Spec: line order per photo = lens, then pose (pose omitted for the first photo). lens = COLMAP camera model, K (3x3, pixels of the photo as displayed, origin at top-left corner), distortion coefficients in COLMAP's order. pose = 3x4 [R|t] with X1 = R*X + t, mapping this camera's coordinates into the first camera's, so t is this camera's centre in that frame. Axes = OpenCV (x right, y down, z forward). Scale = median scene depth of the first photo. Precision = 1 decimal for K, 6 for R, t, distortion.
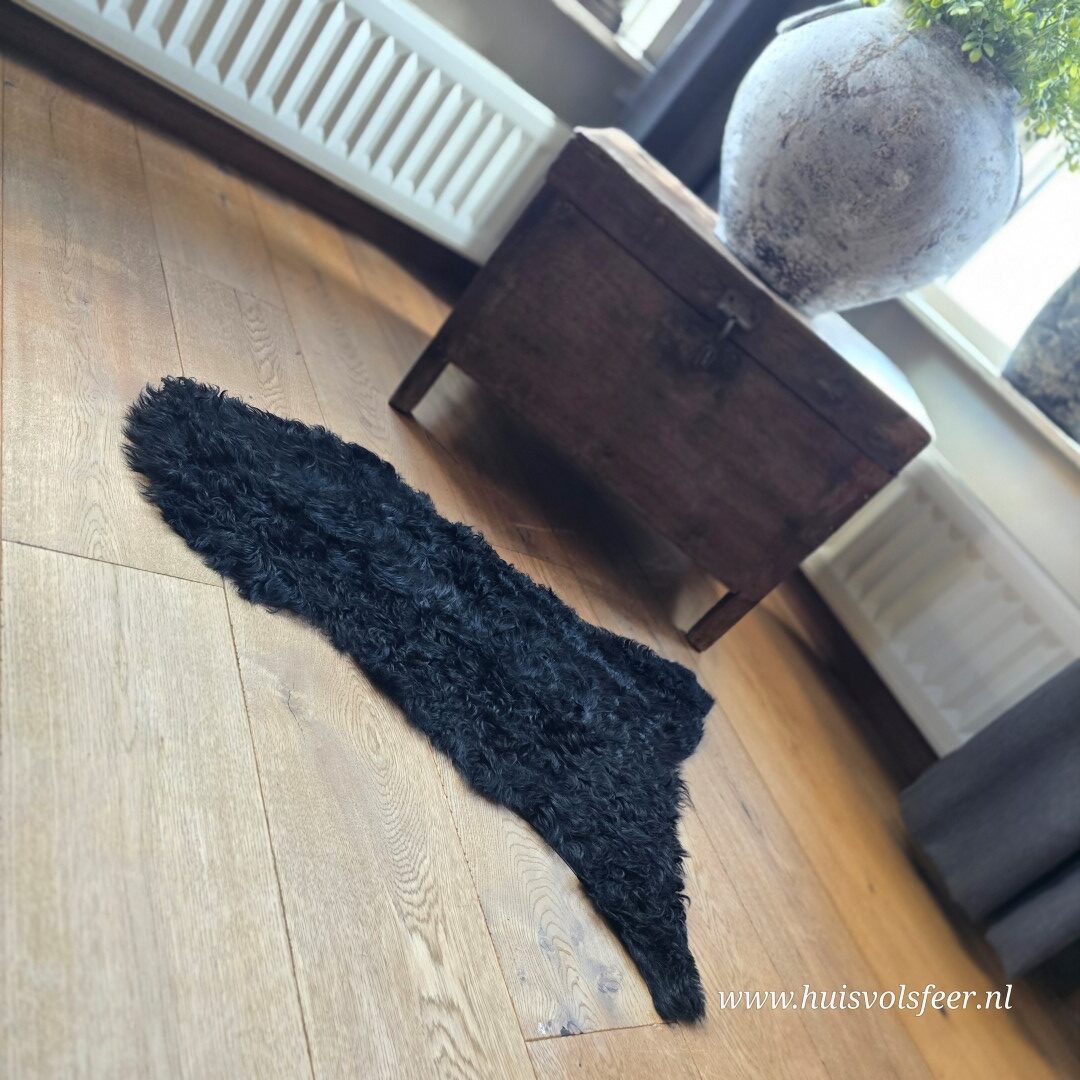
lens RADIAL K [[973.8, 0, 556.5], [0, 973.8, 551.1], [0, 0, 1]] dist [0.052703, -0.071555]
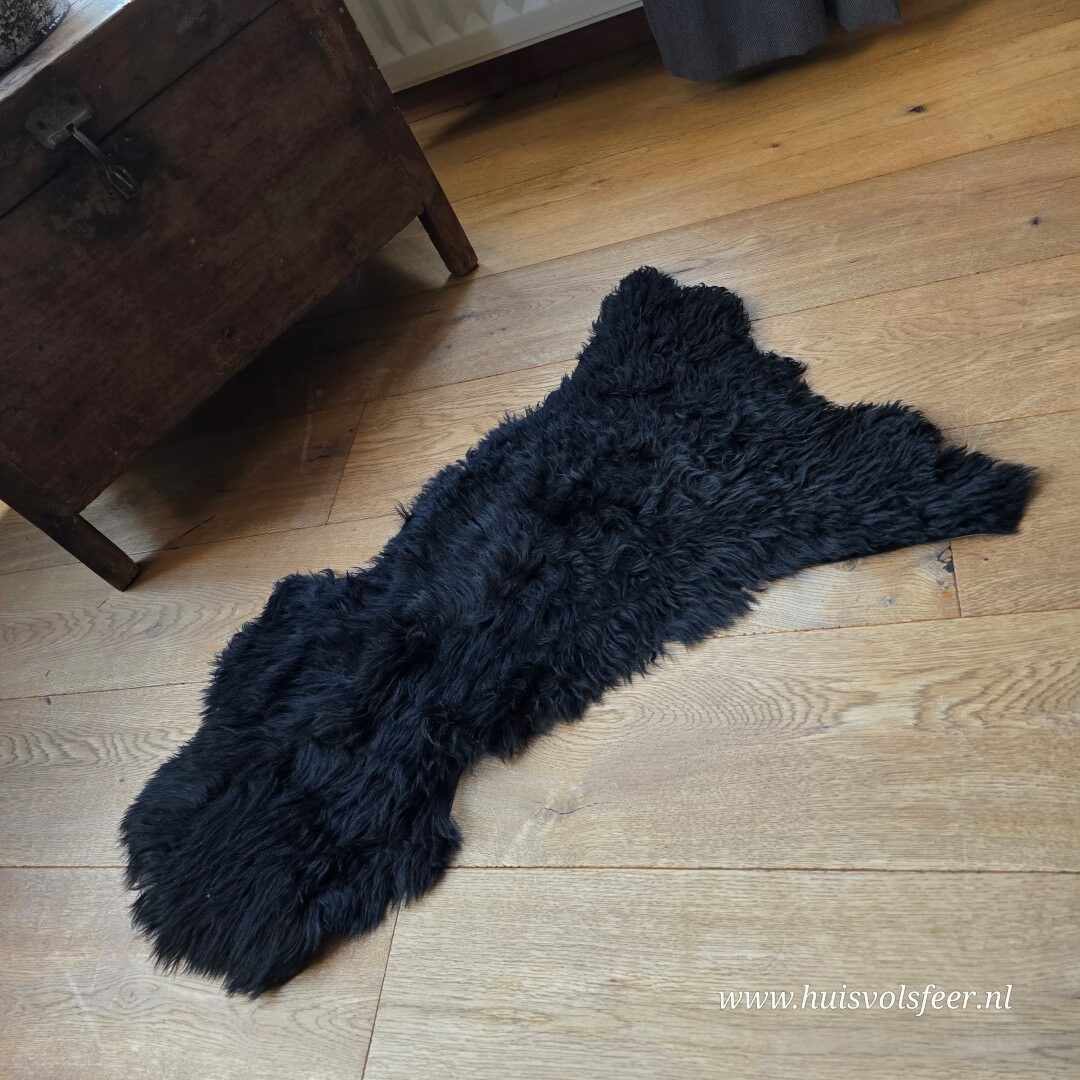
lens RADIAL K [[966.1, 0, 565.1], [0, 966.1, 538.7], [0, 0, 1]] dist [0.048127, -0.050031]
pose [[0.190194, -0.970069, -0.150970, 0.072441], [0.920648, 0.122834, 0.370565, -0.142105], [-0.340930, -0.209470, 0.916455, 0.177067]]
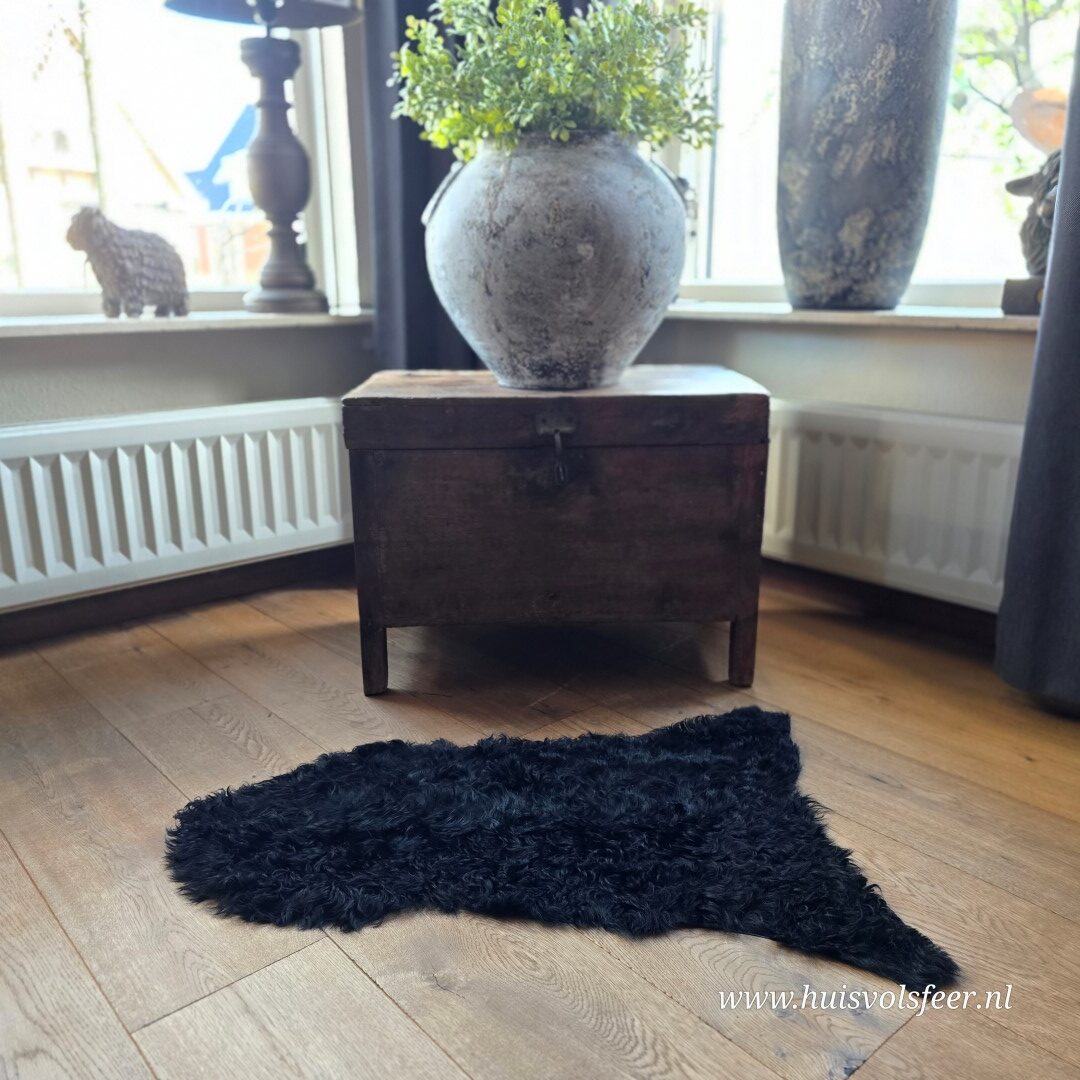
lens RADIAL K [[973.8, 0, 556.5], [0, 973.8, 551.1], [0, 0, 1]] dist [0.052703, -0.071555]
pose [[0.764145, -0.643979, 0.037075, 0.057227], [0.640404, 0.750511, -0.163143, 0.042931], [0.077235, 0.148408, 0.985906, -0.061879]]
